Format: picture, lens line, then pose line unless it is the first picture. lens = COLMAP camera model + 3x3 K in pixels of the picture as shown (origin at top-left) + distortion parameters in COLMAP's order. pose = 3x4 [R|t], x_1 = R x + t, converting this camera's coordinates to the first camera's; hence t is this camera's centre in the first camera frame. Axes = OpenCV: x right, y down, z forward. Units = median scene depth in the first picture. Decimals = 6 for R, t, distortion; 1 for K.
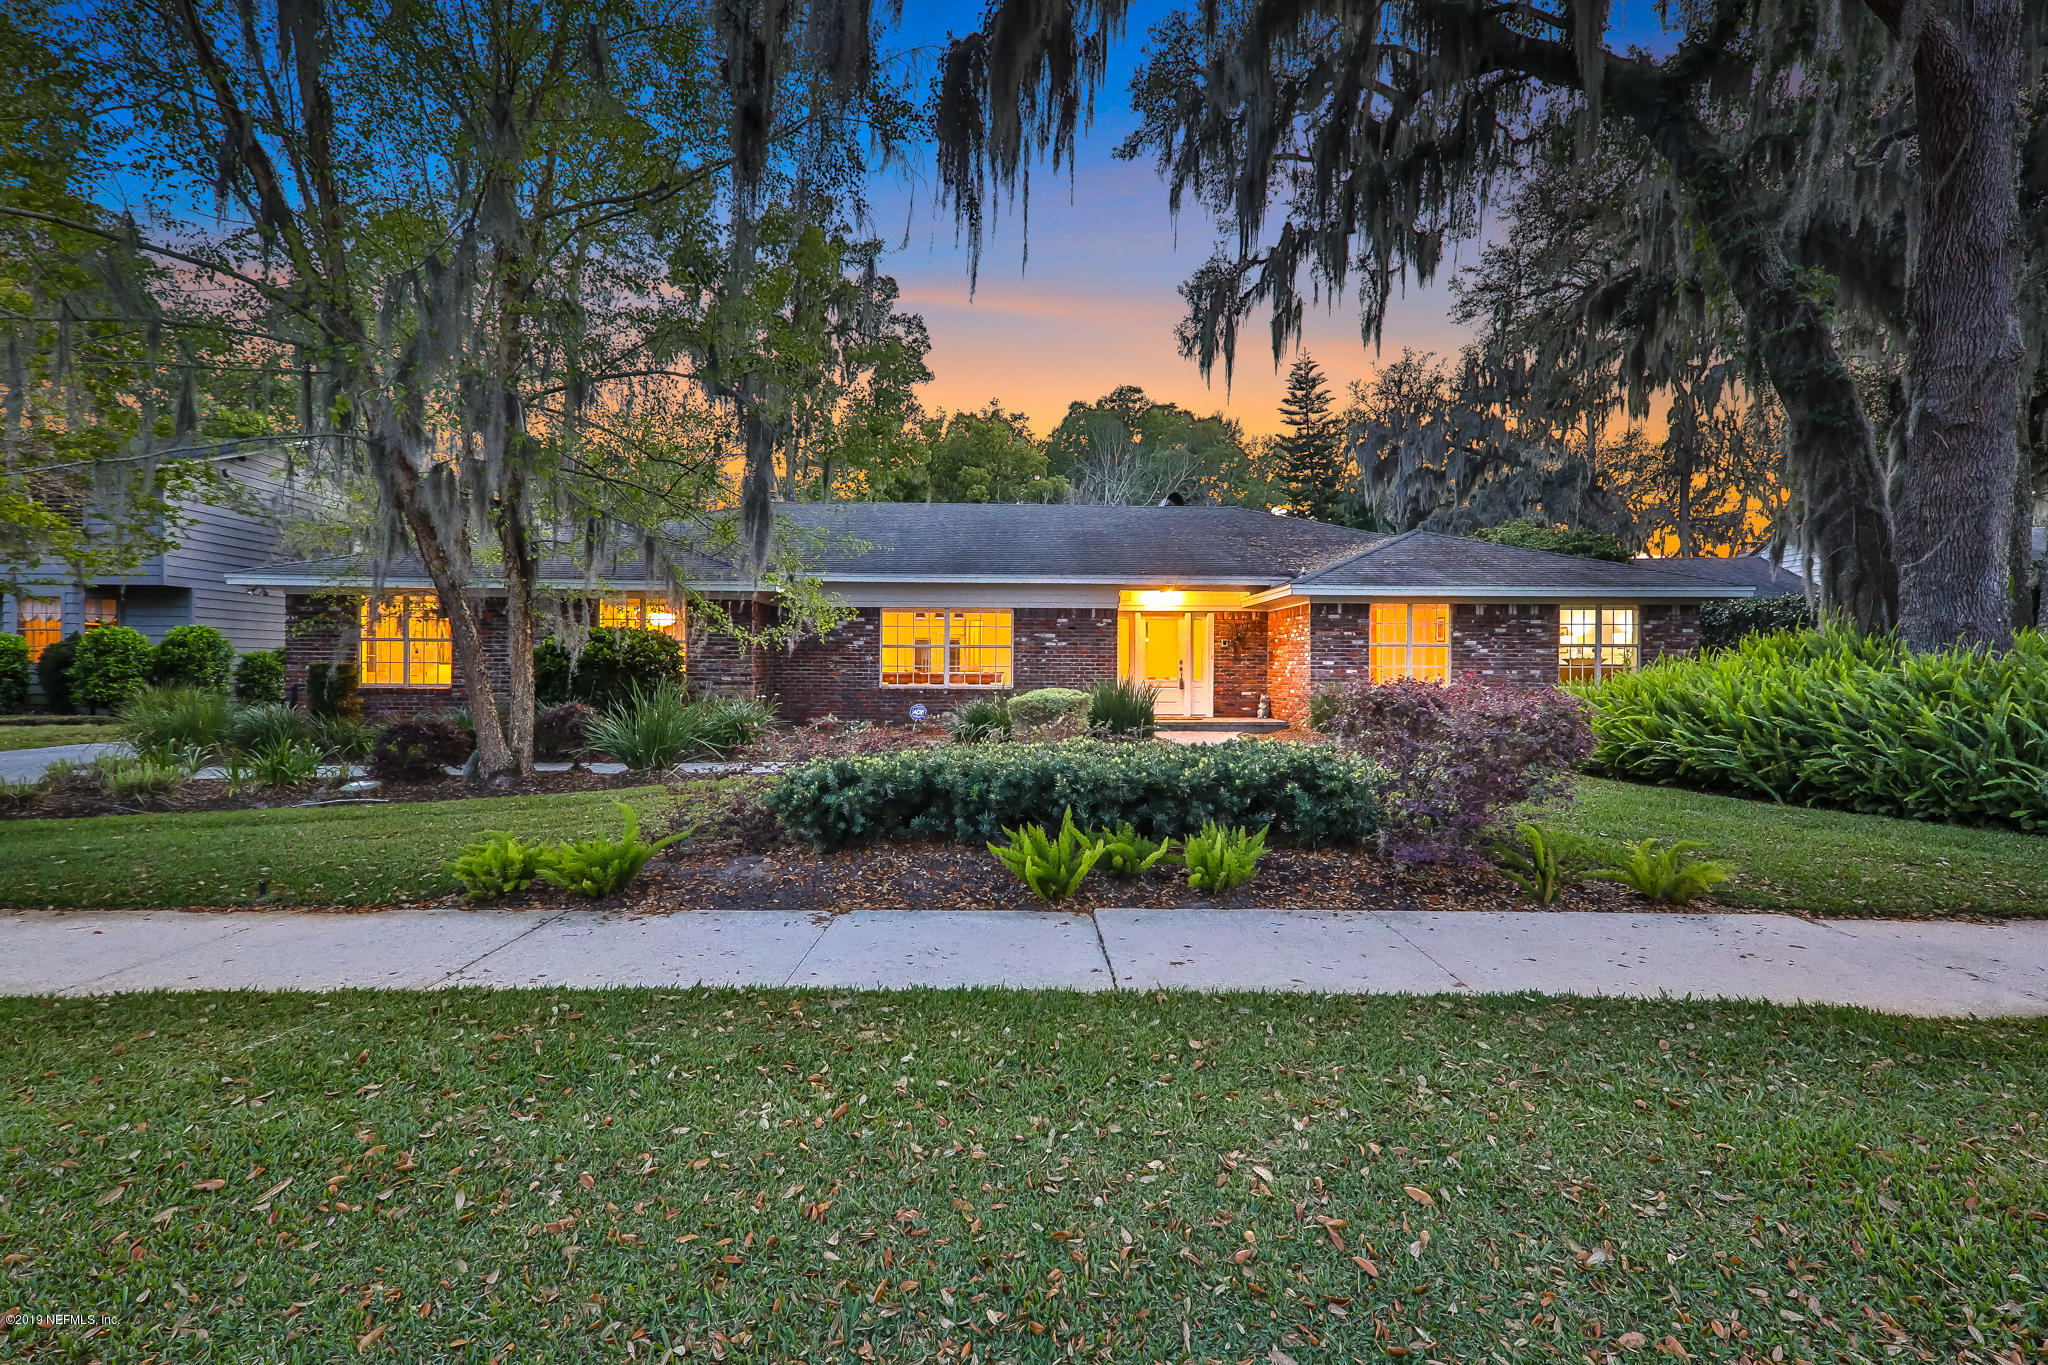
lens RADIAL K [[966.4, 0, 1015.7], [0, 966.4, 667.9], [0, 0, 1]] dist [0.002839, 0.002688]
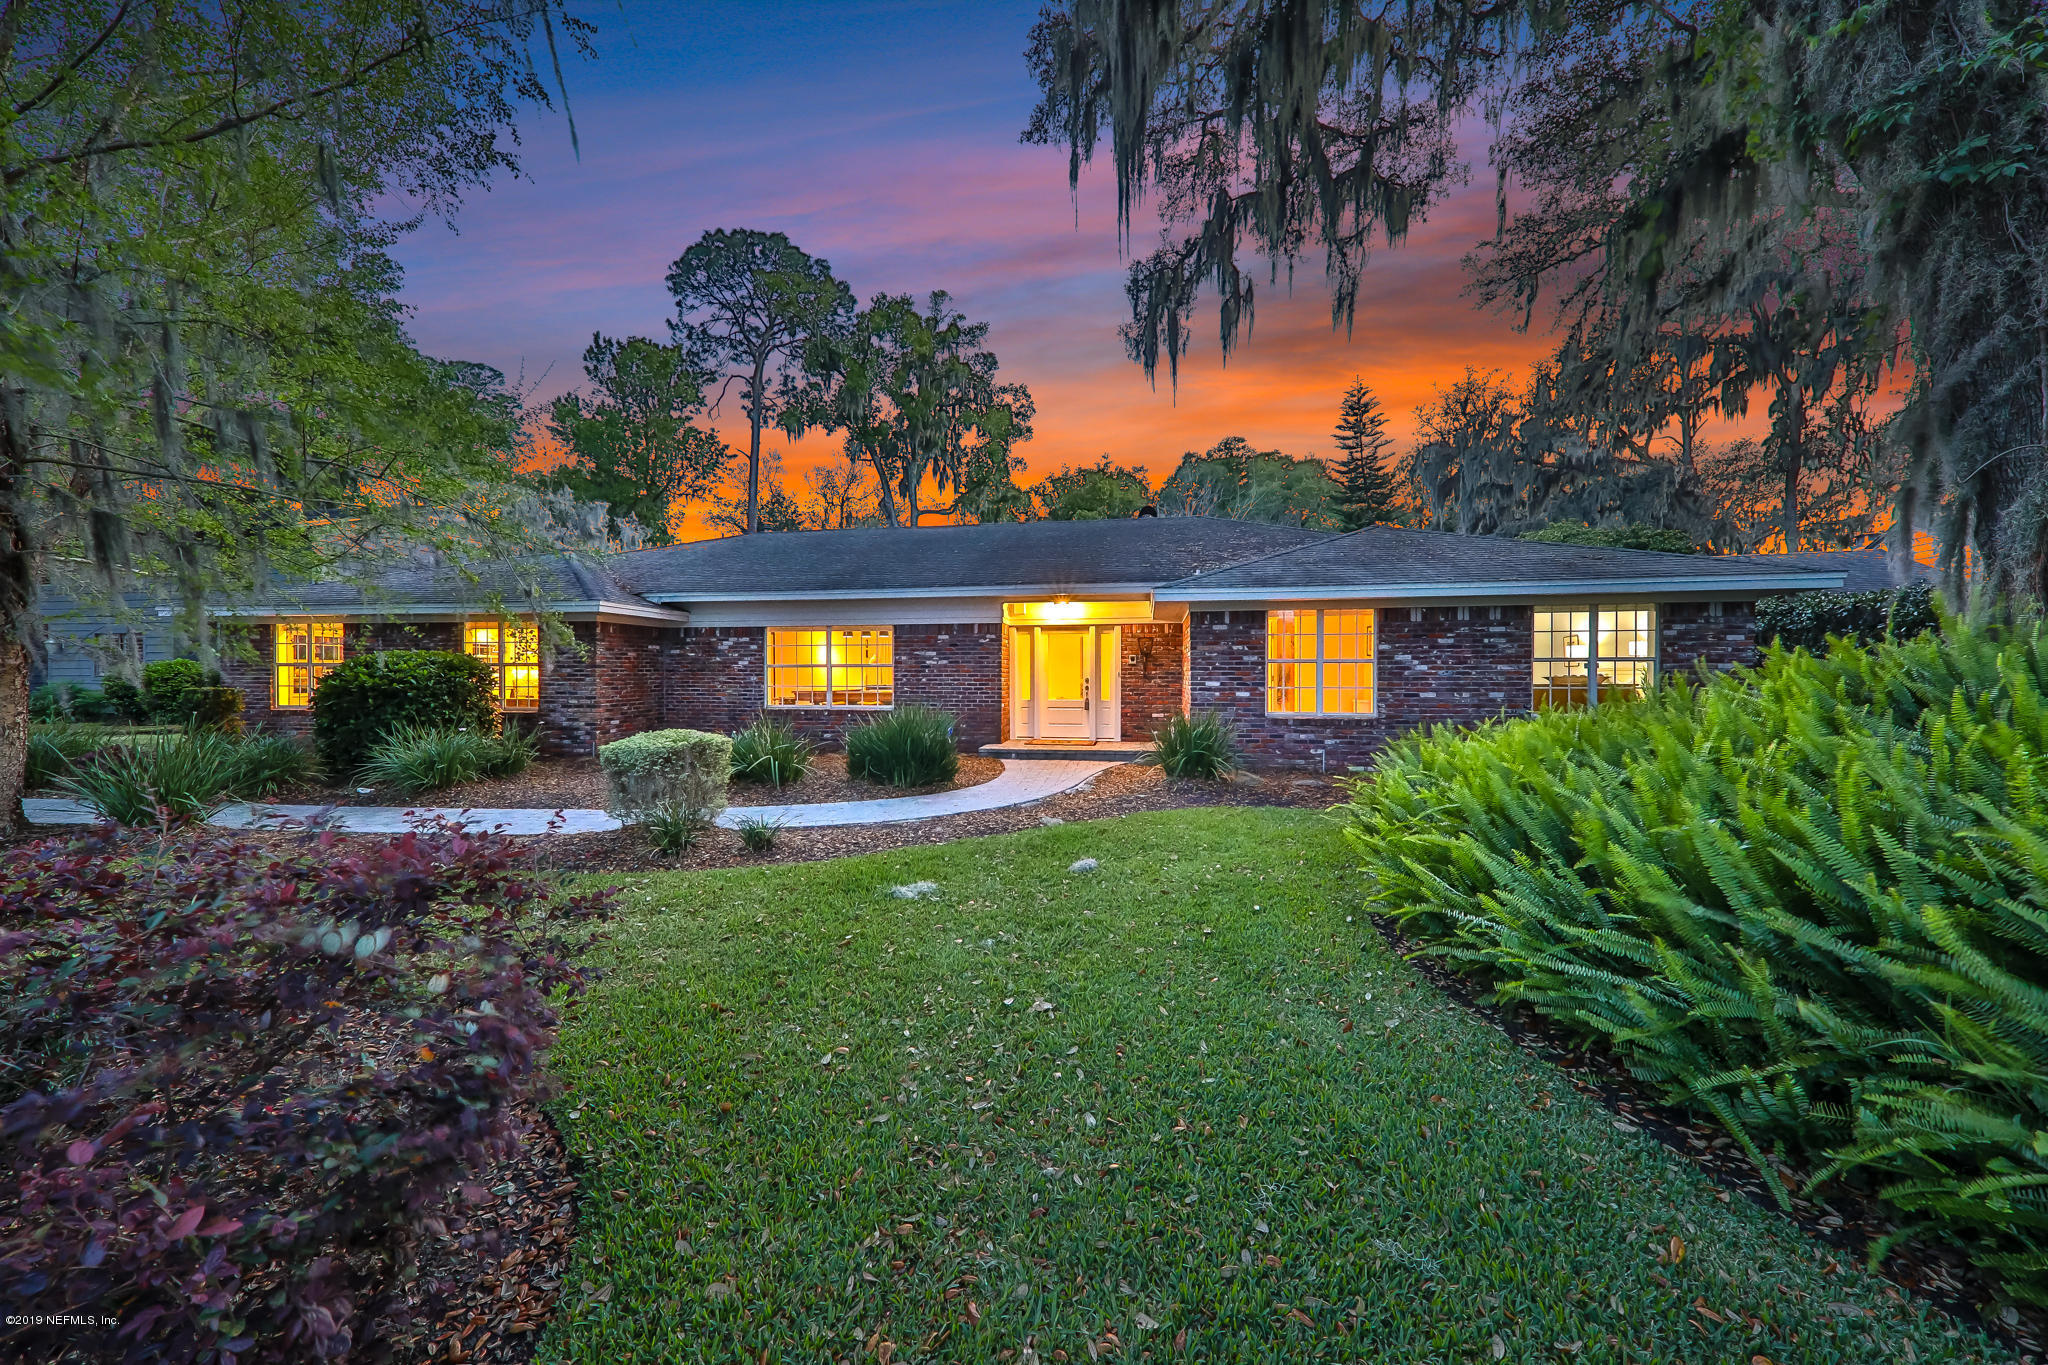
lens RADIAL K [[717.6, 0, 1023.4], [0, 717.6, 680.6], [0, 0, 1]] dist [-0.003671, -0.001406]
pose [[0.972622, -0.002489, -0.232381, 0.271956], [0.005096, 0.999931, 0.010623, -0.013334], [0.232338, -0.011516, 0.972567, 0.323250]]
